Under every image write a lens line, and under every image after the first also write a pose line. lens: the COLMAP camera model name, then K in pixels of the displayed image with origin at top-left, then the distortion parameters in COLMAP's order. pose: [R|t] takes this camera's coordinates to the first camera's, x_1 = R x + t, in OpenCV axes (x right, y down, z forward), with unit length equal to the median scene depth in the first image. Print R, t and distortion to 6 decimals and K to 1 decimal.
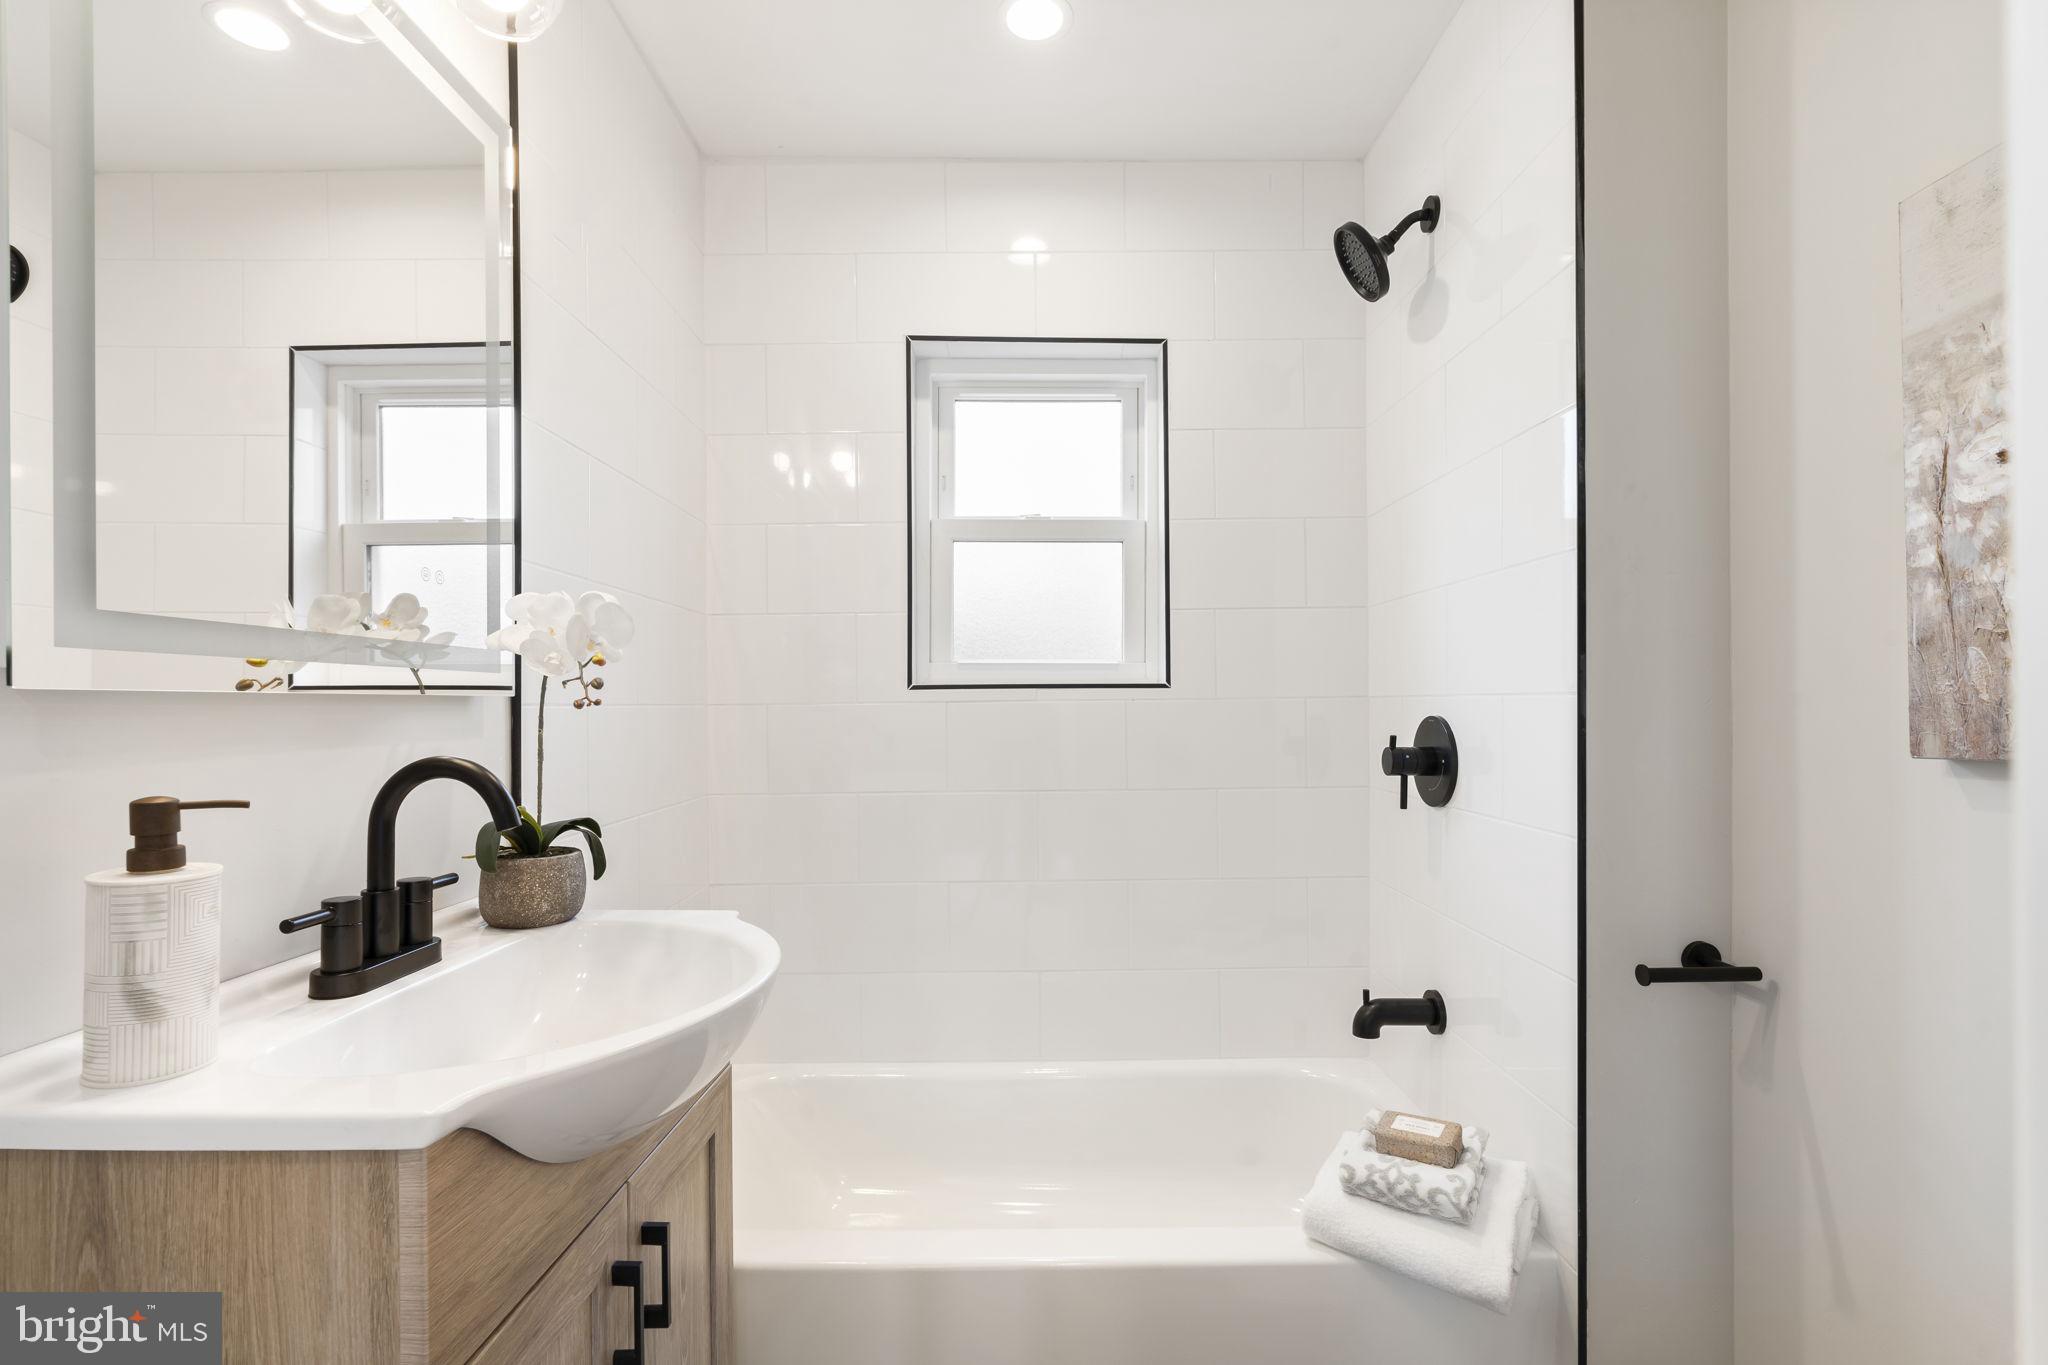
lens RADIAL K [[925.5, 0, 1016.1], [0, 925.5, 695.2], [0, 0, 1]] dist [-0.007076, 0.001868]
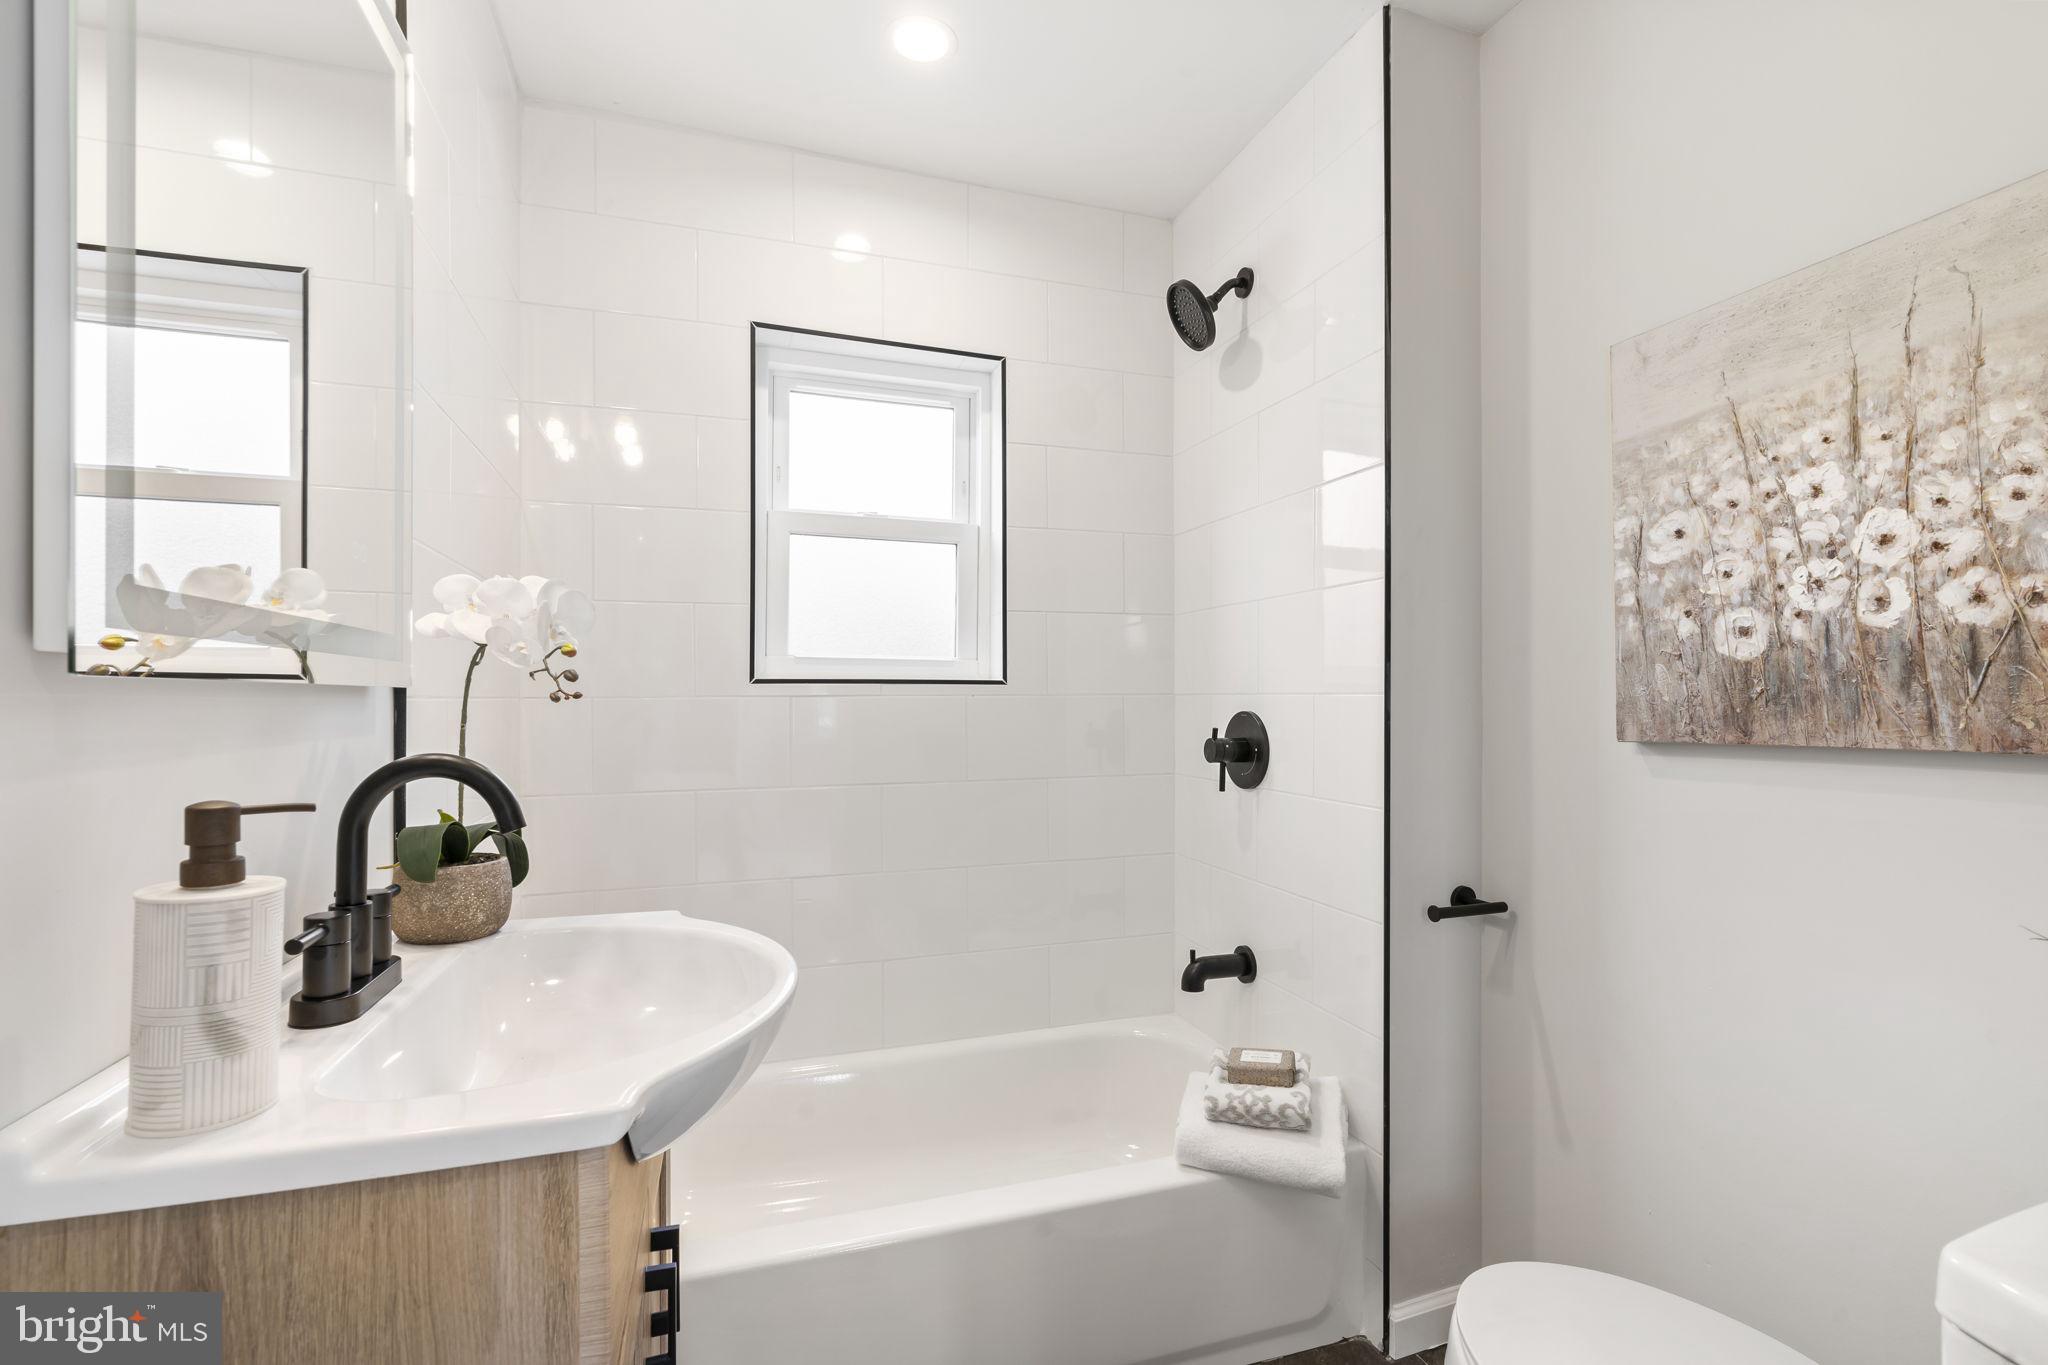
lens RADIAL K [[925.5, 0, 1046.0], [0, 925.5, 686.3], [0, 0, 1]] dist [-0.007076, 0.001868]
pose [[0.947082, 0.010323, 0.320827, -0.246786], [-0.008856, 0.999943, -0.006033, -0.000195], [-0.320871, 0.002873, 0.947119, -0.044461]]
